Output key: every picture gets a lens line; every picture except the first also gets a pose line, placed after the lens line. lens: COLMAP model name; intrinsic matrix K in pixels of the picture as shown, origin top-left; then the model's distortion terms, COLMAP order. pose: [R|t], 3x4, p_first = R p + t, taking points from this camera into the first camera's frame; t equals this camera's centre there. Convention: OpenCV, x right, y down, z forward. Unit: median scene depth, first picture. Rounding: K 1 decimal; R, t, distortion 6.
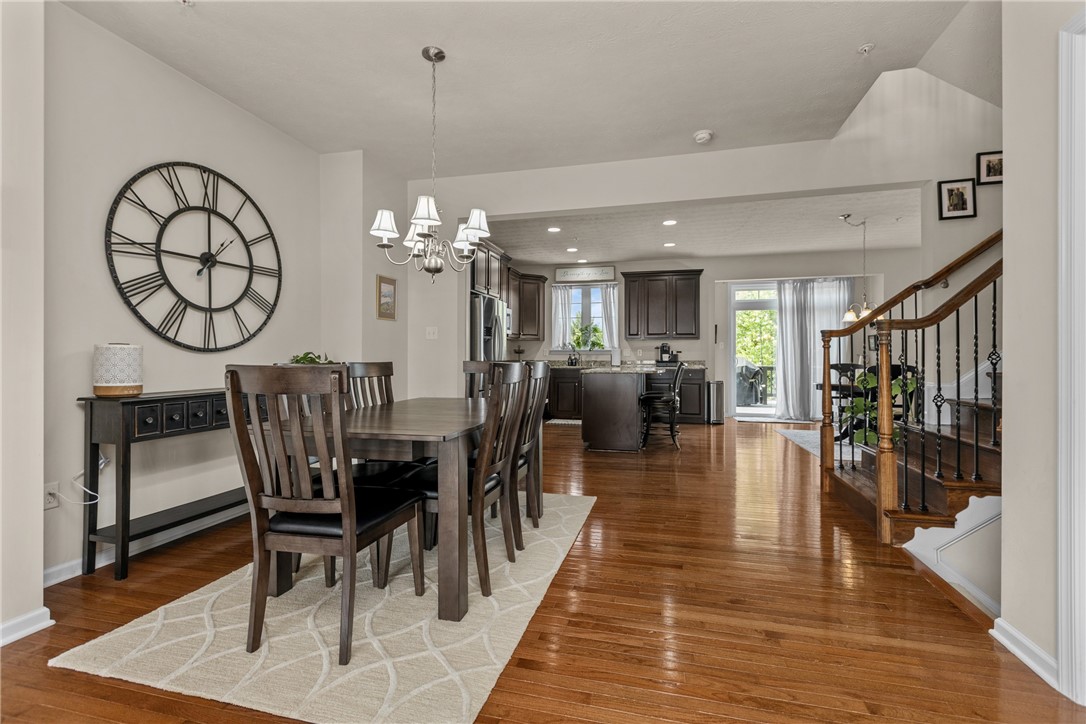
lens RADIAL K [[486.6, 0, 543.9], [0, 486.6, 356.3], [0, 0, 1]] dist [0.001084, -0.001298]
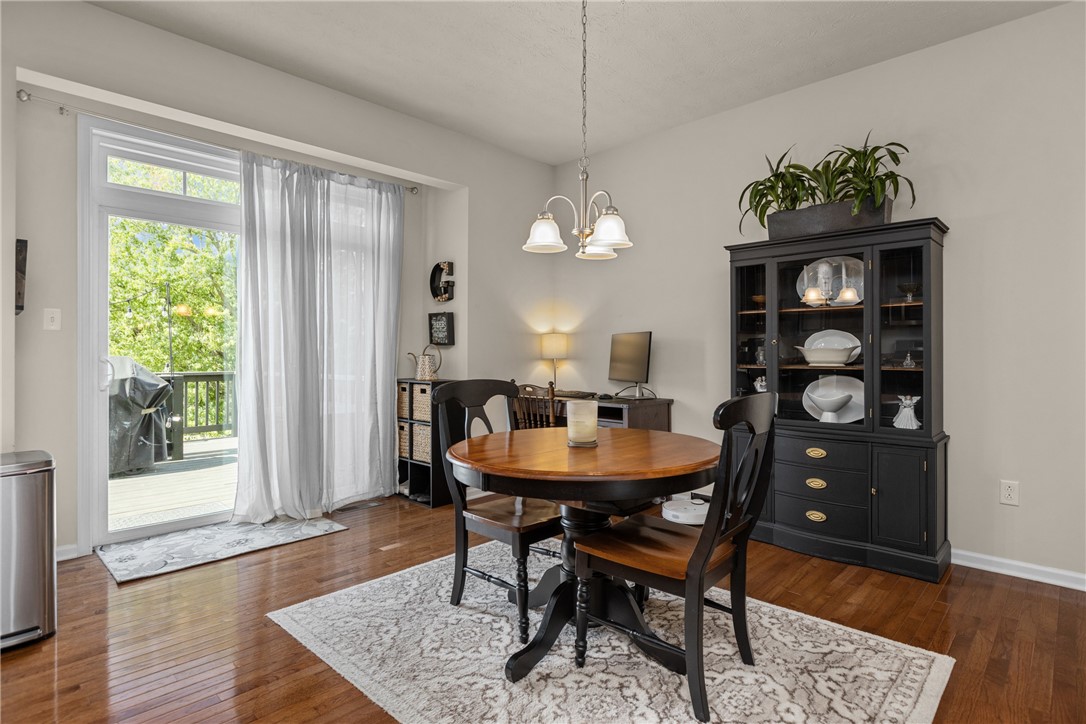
lens RADIAL K [[551.5, 0, 540.5], [0, 551.5, 355.4], [0, 0, 1]] dist [-0.003101, -0.000951]
pose [[0.495908, -0.000846, 0.868375, 0.543337], [-0.004646, 0.999983, 0.003628, -0.009569], [-0.868363, -0.005834, 0.495895, 1.412719]]
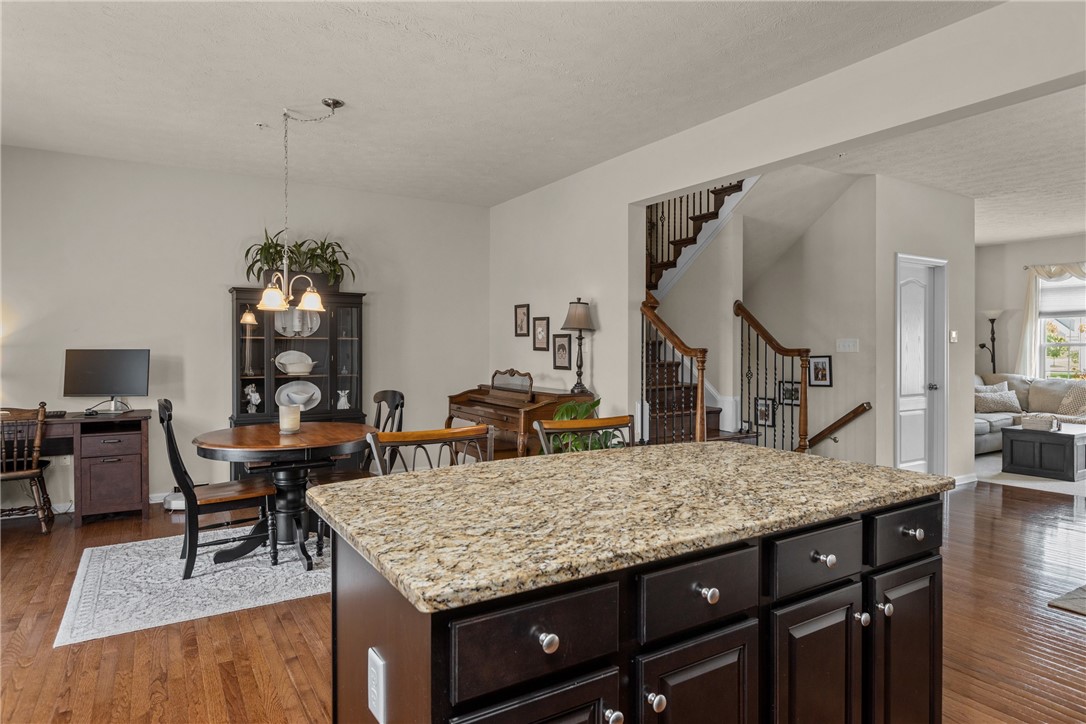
lens RADIAL K [[640.3, 0, 550.8], [0, 640.3, 353.2], [0, 0, 1]] dist [-0.004163, -0.000928]
pose [[-0.720124, -0.006313, 0.693816, -0.010552], [-0.003143, 0.999978, 0.005836, -0.056042], [-0.693838, 0.002022, -0.720128, 2.165153]]
